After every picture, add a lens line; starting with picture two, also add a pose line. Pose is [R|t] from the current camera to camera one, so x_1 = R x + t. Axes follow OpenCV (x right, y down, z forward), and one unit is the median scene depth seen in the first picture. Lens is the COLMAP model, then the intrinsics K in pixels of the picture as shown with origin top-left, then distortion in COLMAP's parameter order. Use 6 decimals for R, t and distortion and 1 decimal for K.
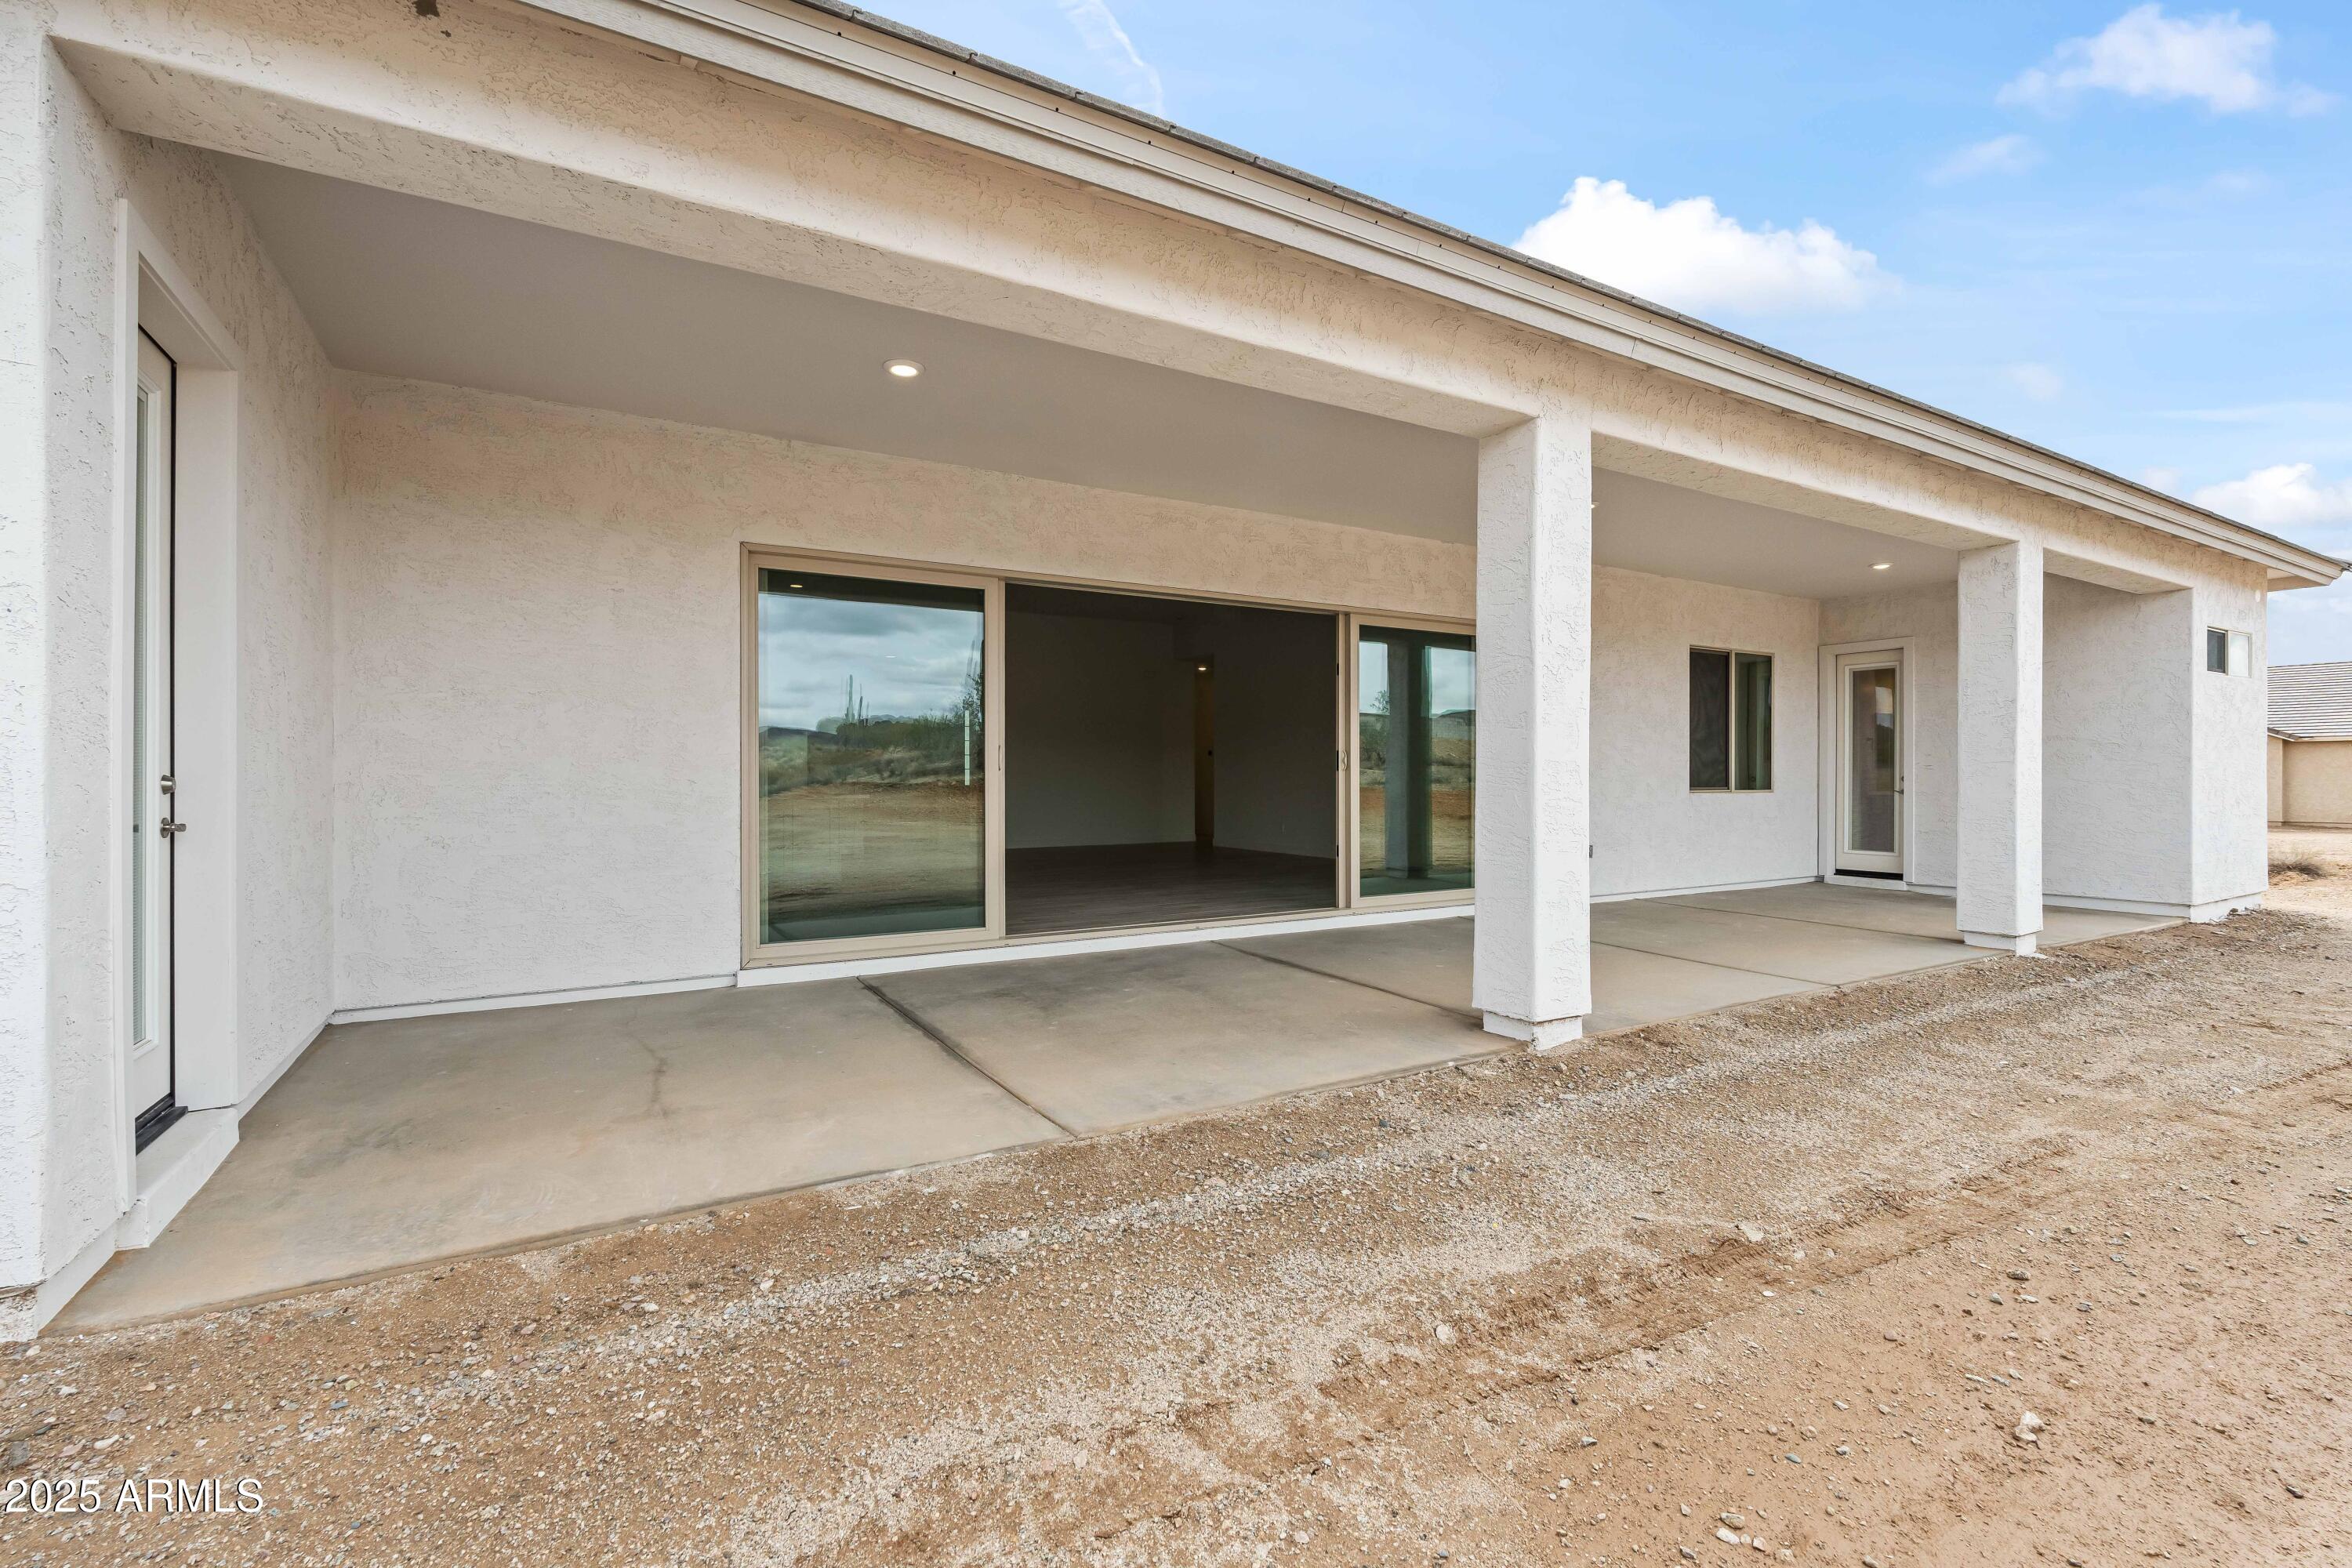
lens RADIAL K [[1041.9, 0, 1184.5], [0, 1041.9, 775.3], [0, 0, 1]] dist [-0.002226, -0.000643]
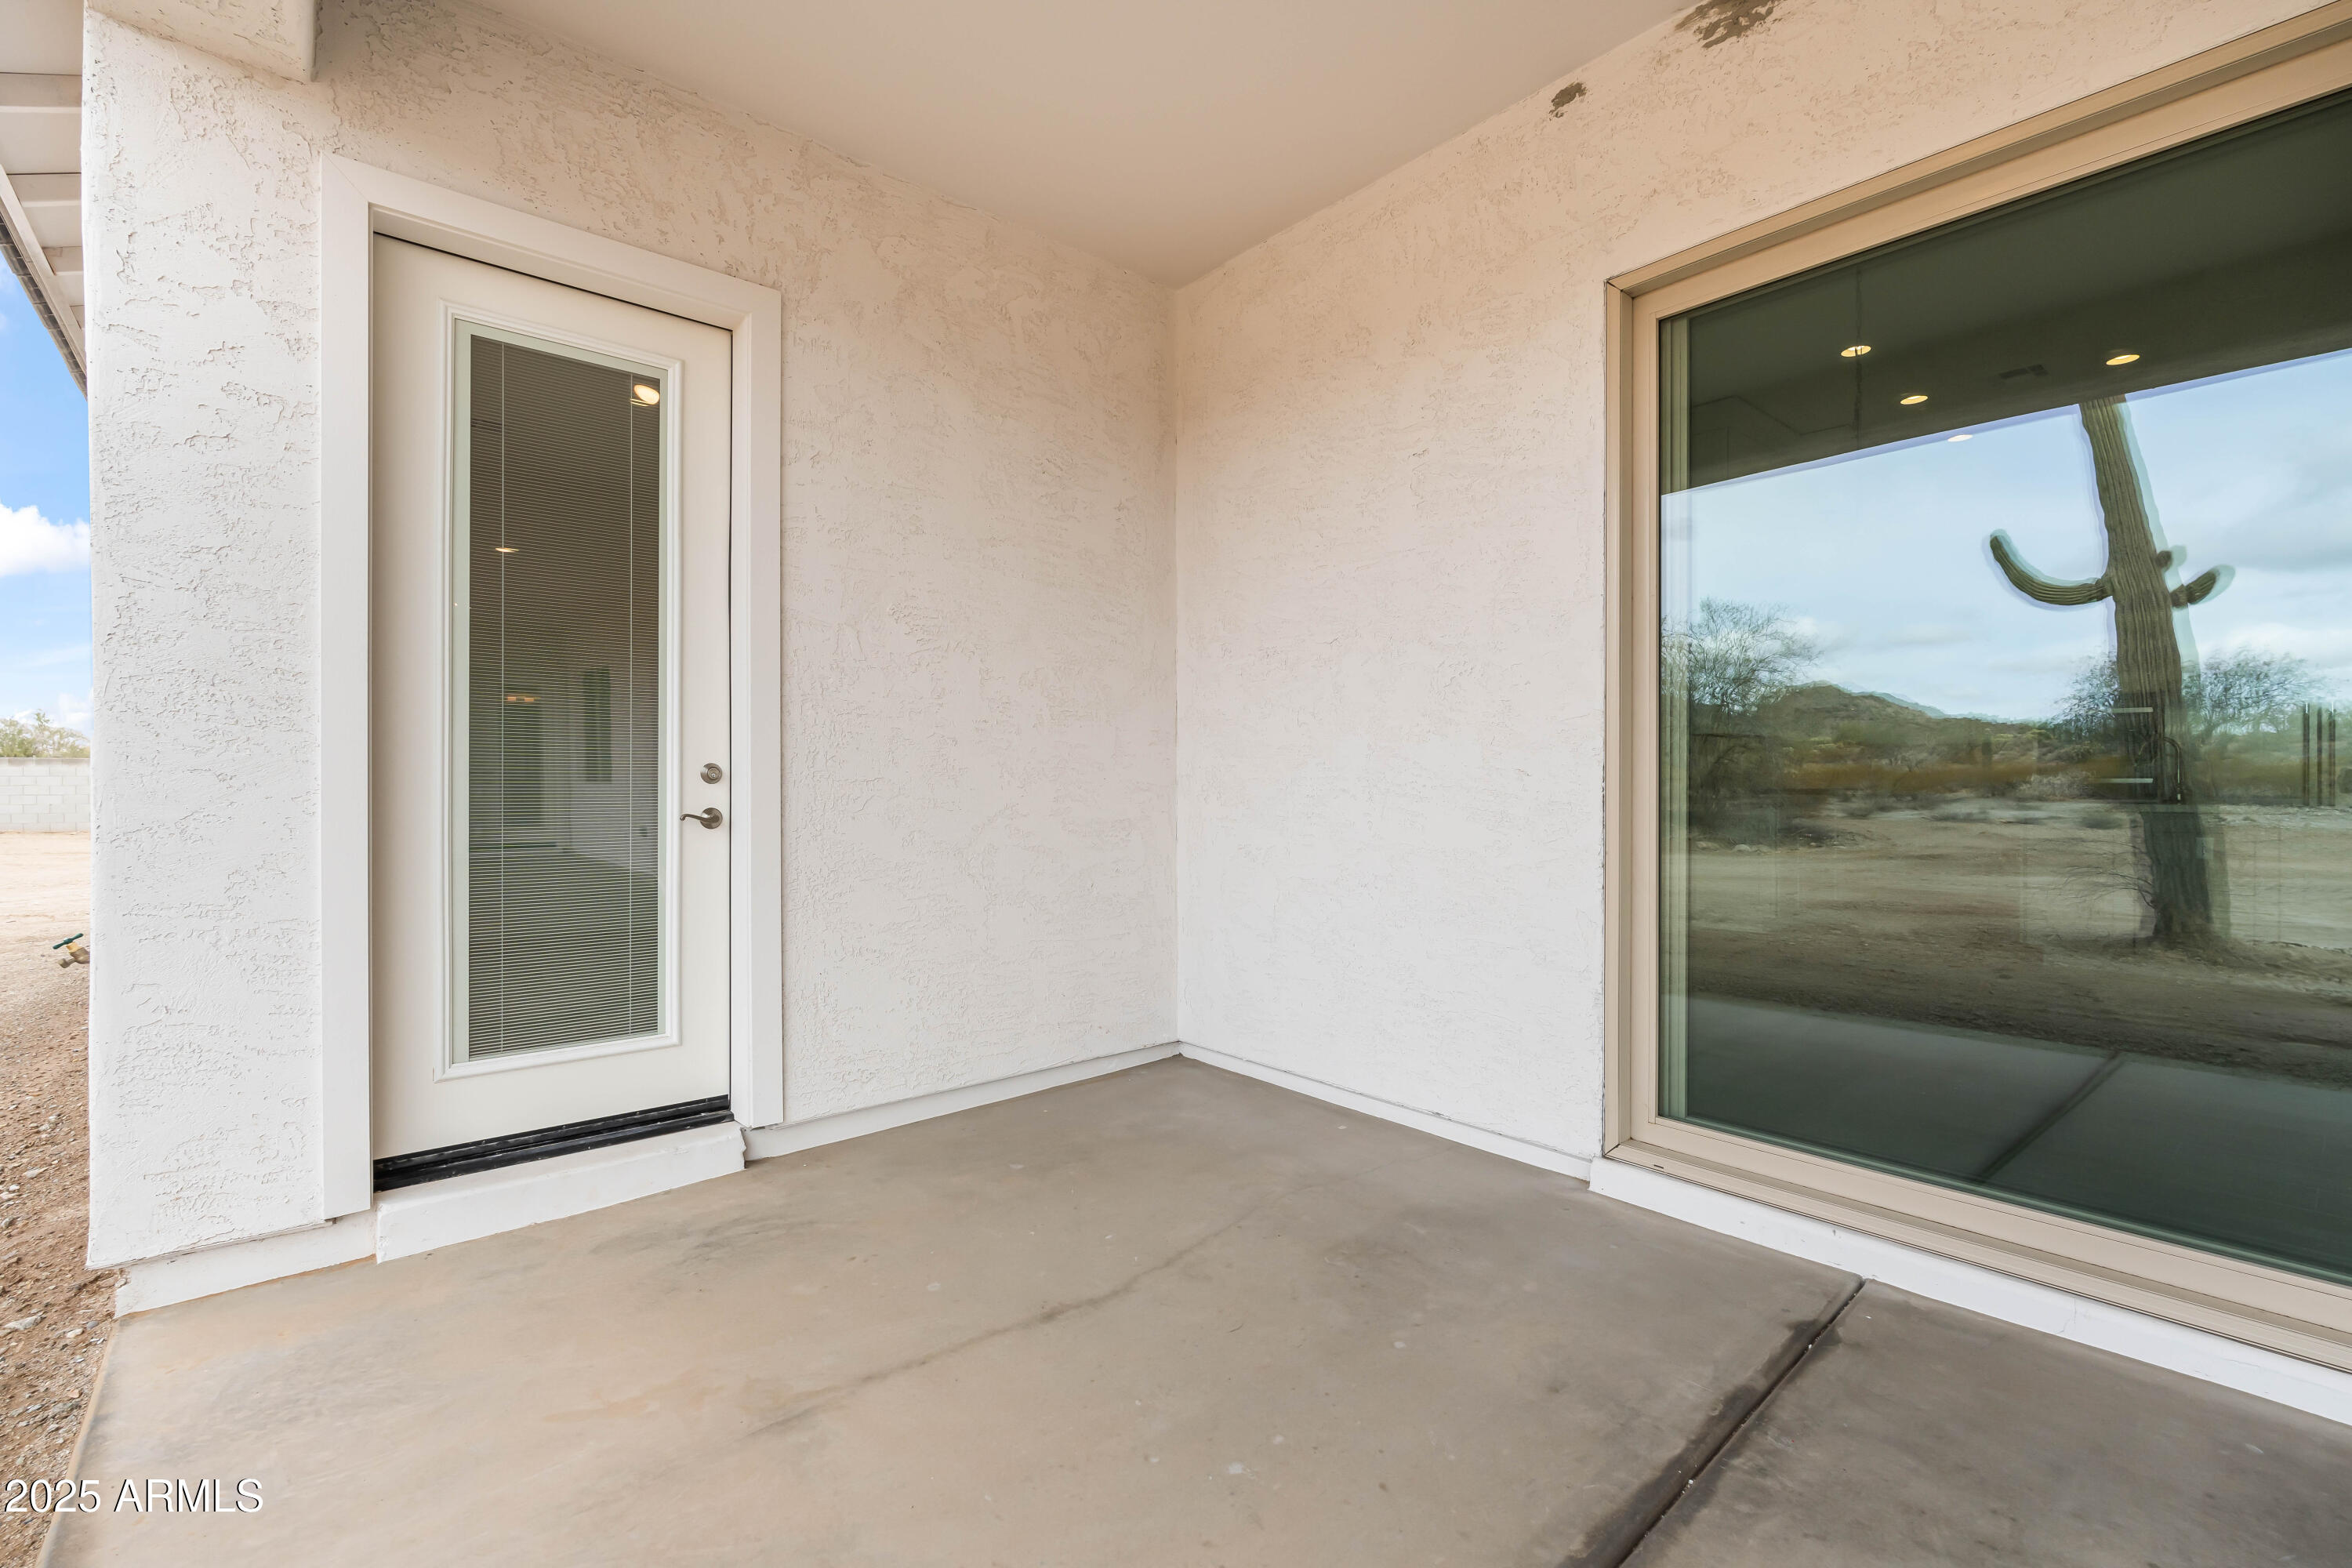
lens RADIAL K [[1041.9, 0, 1169.3], [0, 1041.9, 775.0], [0, 0, 1]] dist [-0.002226, -0.000643]
pose [[0.162944, -0.002953, -0.986631, 0.029589], [0.000113, 0.999996, -0.002974, 0.012422], [0.986635, 0.000373, 0.162943, 1.063185]]
